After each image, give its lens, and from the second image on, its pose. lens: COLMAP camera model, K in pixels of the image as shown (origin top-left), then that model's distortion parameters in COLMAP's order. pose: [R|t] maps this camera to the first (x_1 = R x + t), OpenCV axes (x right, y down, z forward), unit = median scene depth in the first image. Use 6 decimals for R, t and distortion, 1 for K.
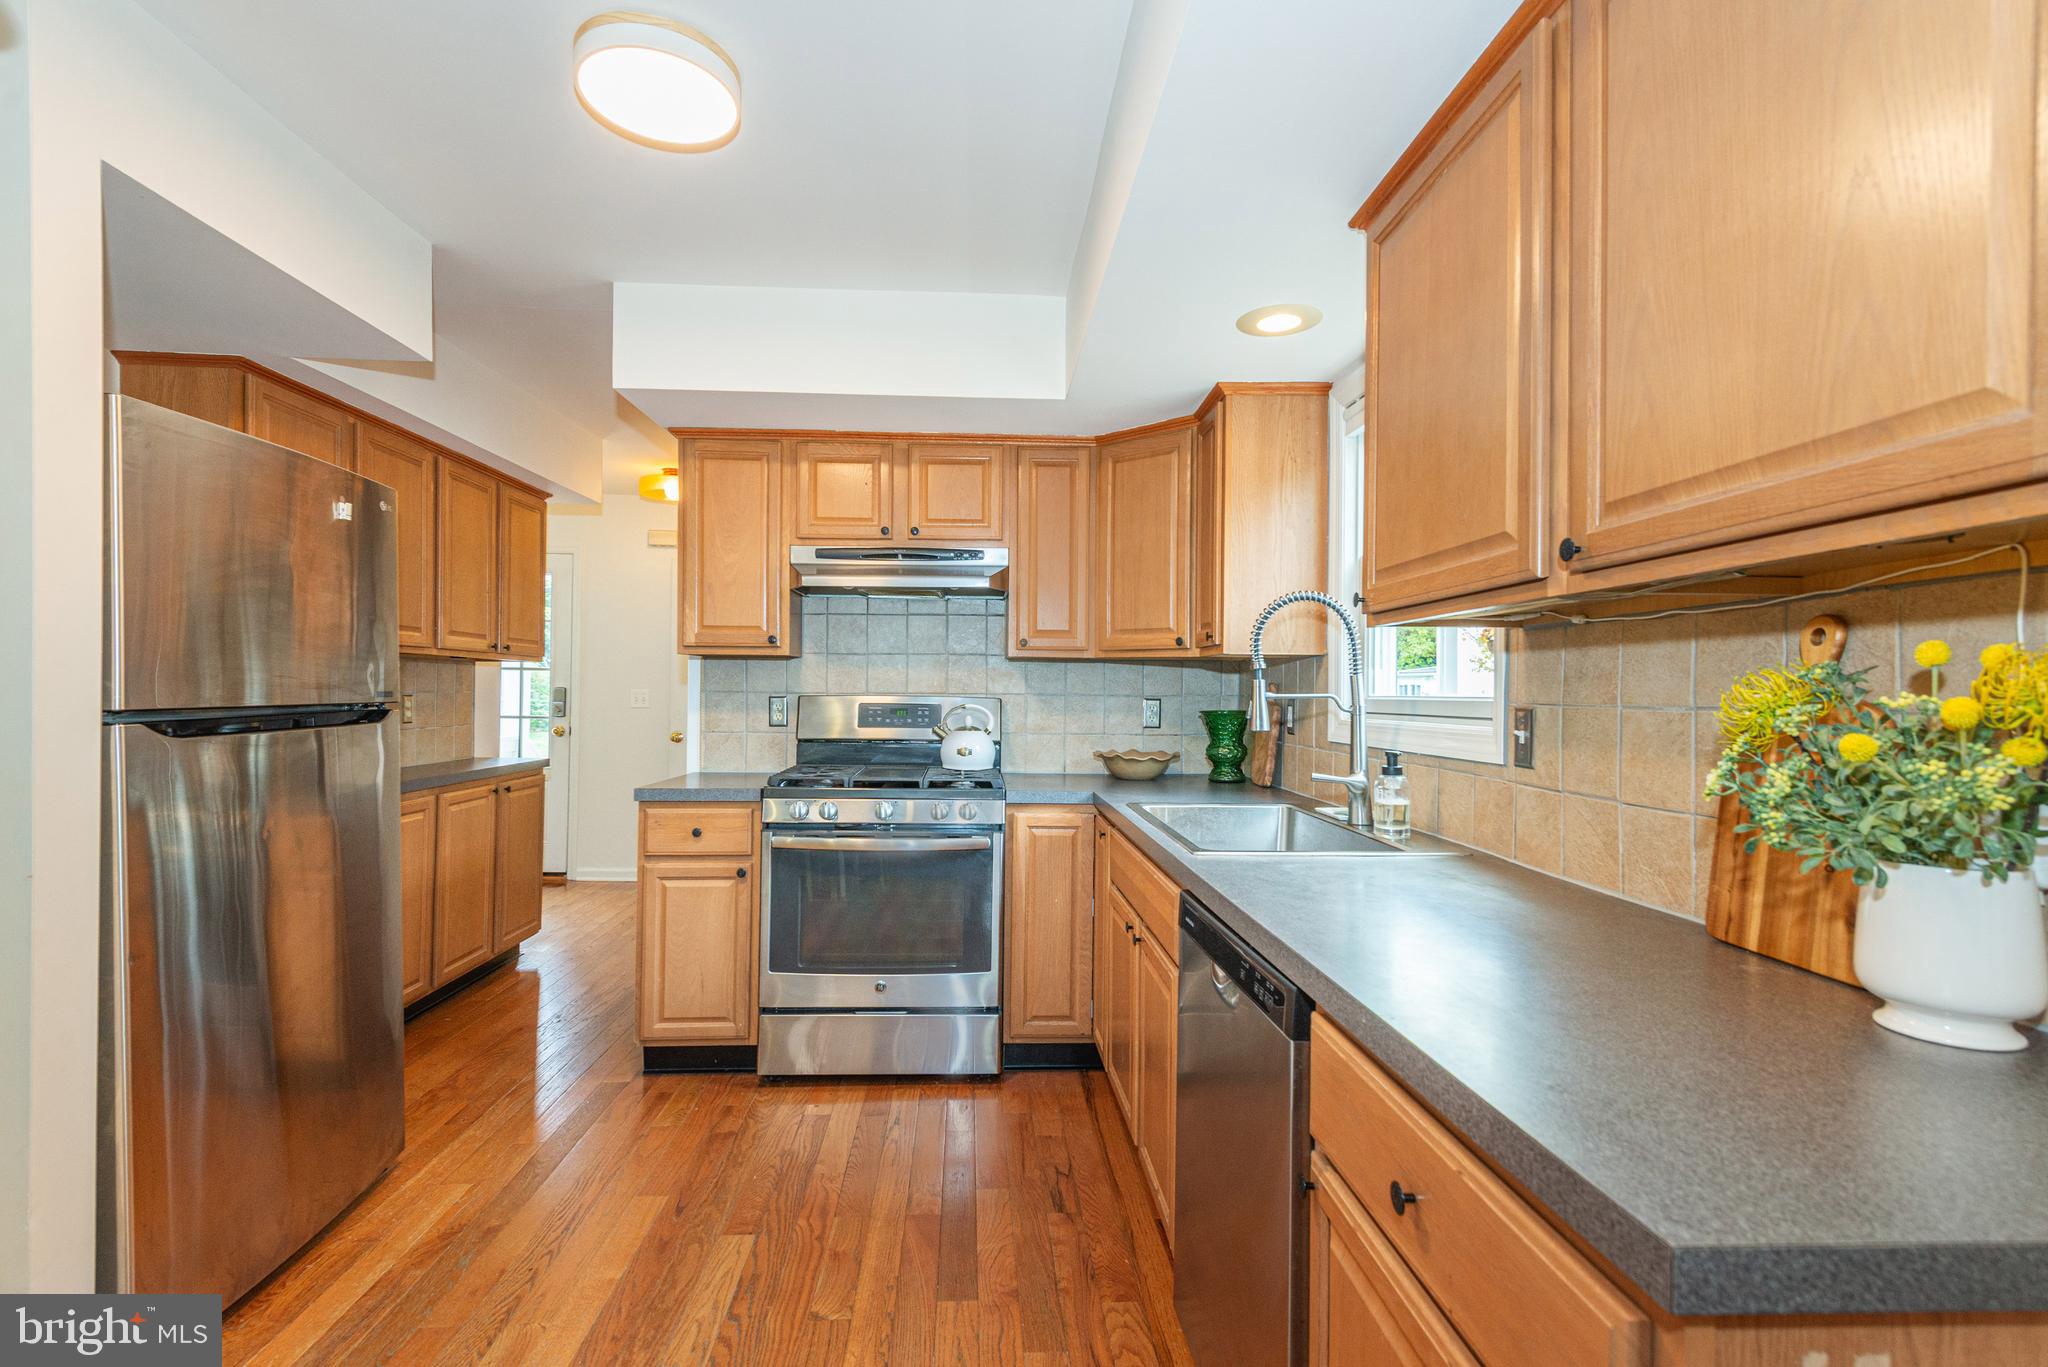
lens RADIAL K [[963.2, 0, 1010.9], [0, 963.2, 690.5], [0, 0, 1]] dist [0.006116, 0.000695]
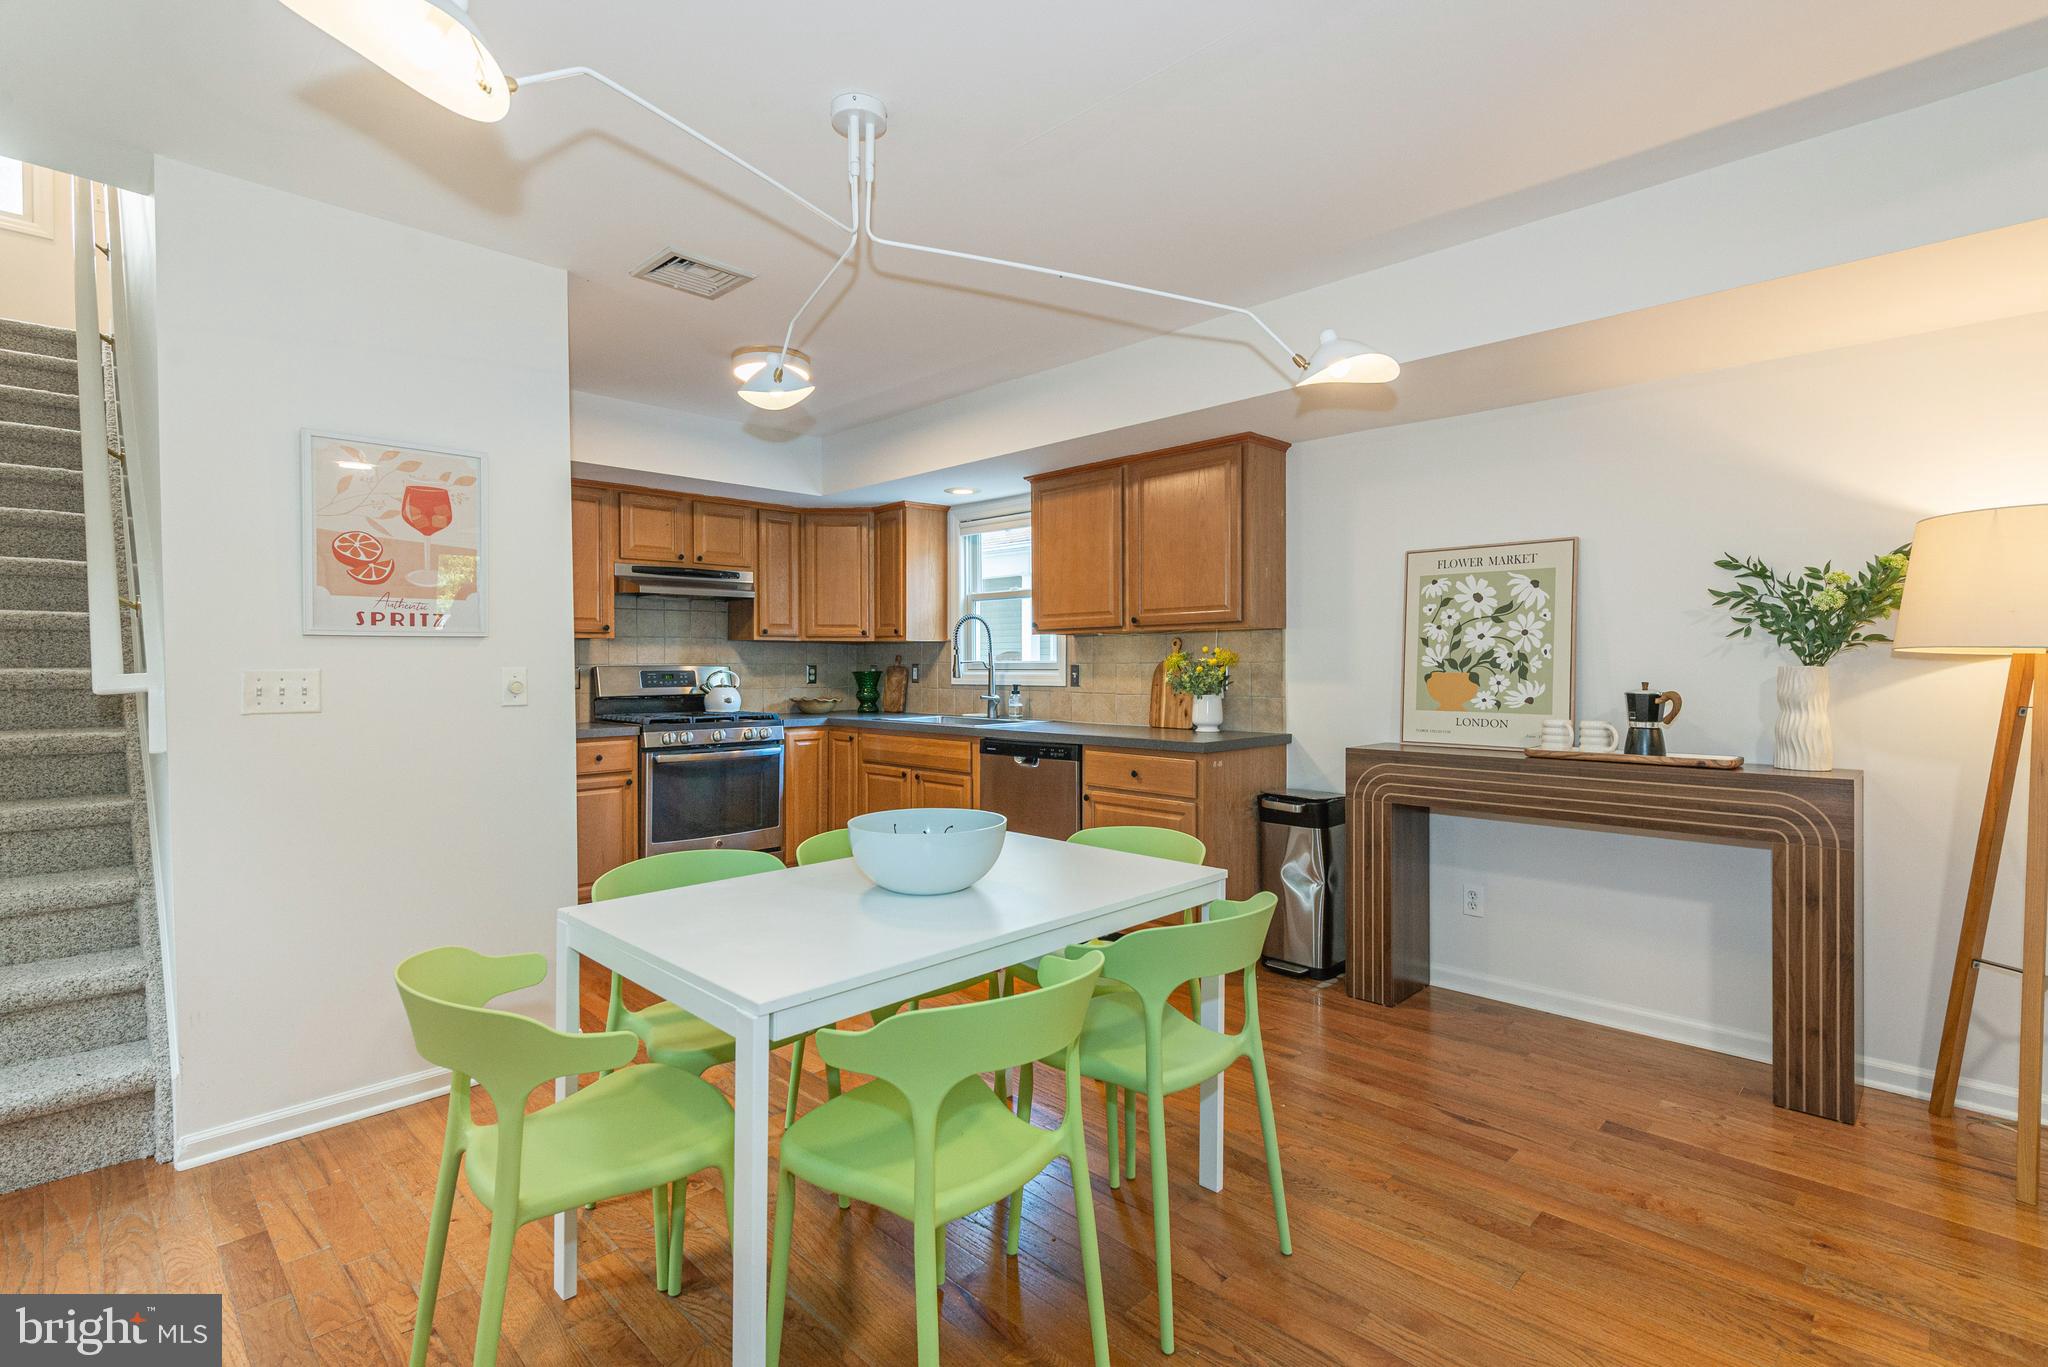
lens RADIAL K [[963.2, 0, 1029.5], [0, 963.2, 677.7], [0, 0, 1]] dist [0.006116, 0.000695]
pose [[0.736195, -0.022271, 0.676403, -0.840418], [0.009569, 0.999701, 0.022501, -0.004529], [-0.676702, -0.010093, 0.736188, -0.549425]]
